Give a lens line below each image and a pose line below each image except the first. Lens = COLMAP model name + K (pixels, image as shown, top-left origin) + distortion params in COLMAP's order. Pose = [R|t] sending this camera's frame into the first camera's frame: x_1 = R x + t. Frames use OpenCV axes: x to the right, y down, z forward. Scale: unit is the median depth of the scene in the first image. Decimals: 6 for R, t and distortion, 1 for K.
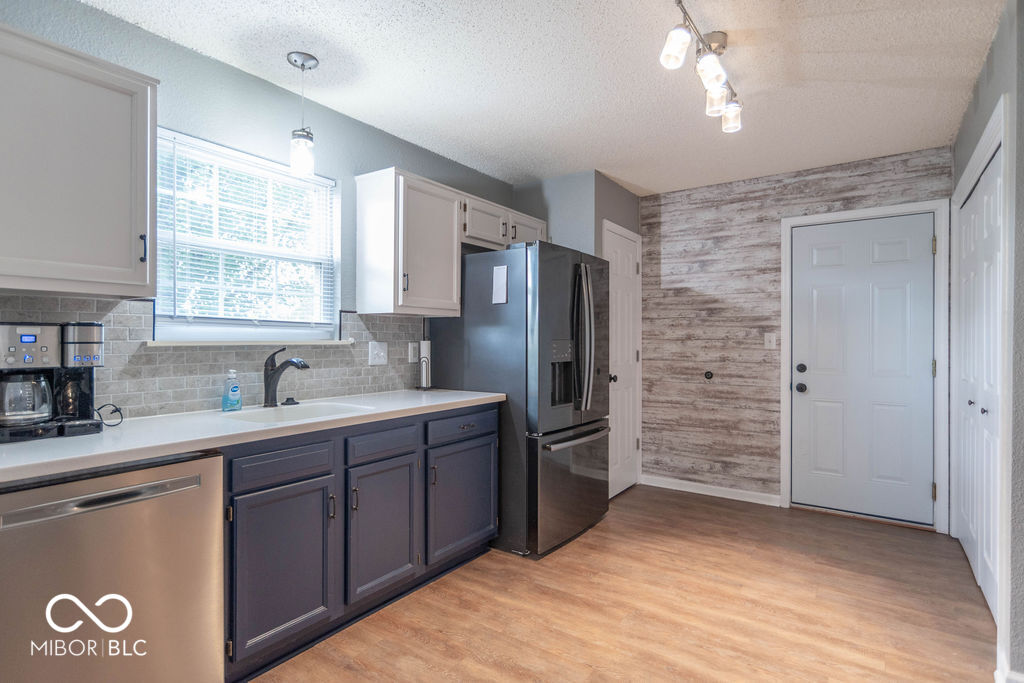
lens RADIAL K [[518.5, 0, 512.0], [0, 518.5, 341.5], [0, 0, 1]] dist [0.002763, 0.000307]
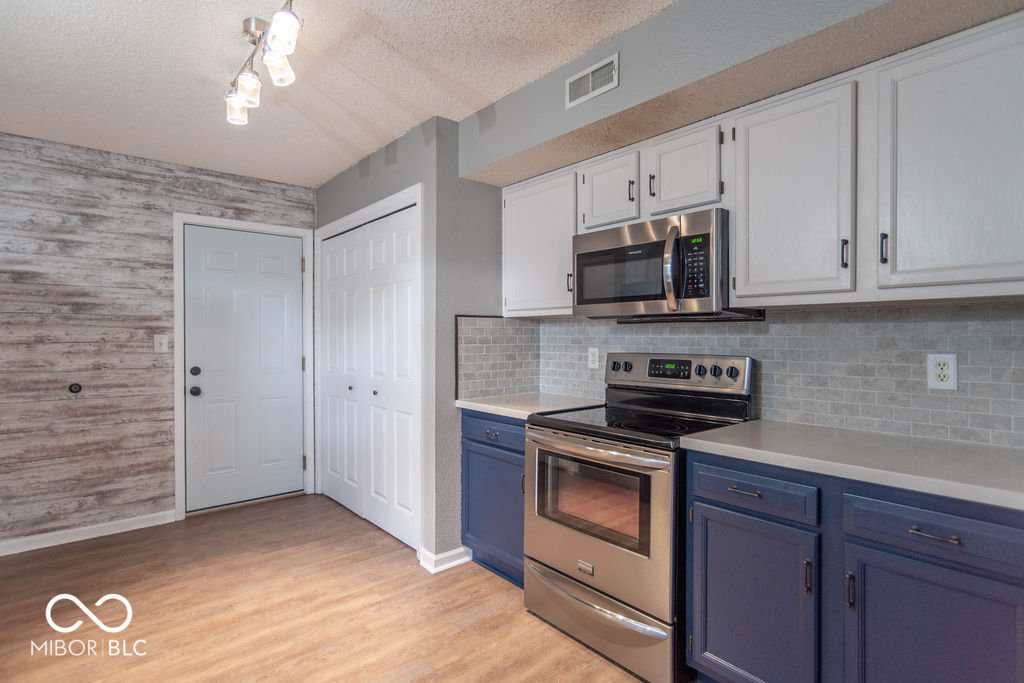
lens RADIAL K [[511.8, 0, 512.0], [0, 511.8, 341.5], [0, 0, 1]] dist [-0.000879, -0.000070]
pose [[0.250278, -0.012482, 0.968093, -0.217853], [0.004864, 0.999920, 0.011635, -0.012232], [-0.968162, 0.001797, 0.250319, 0.182763]]
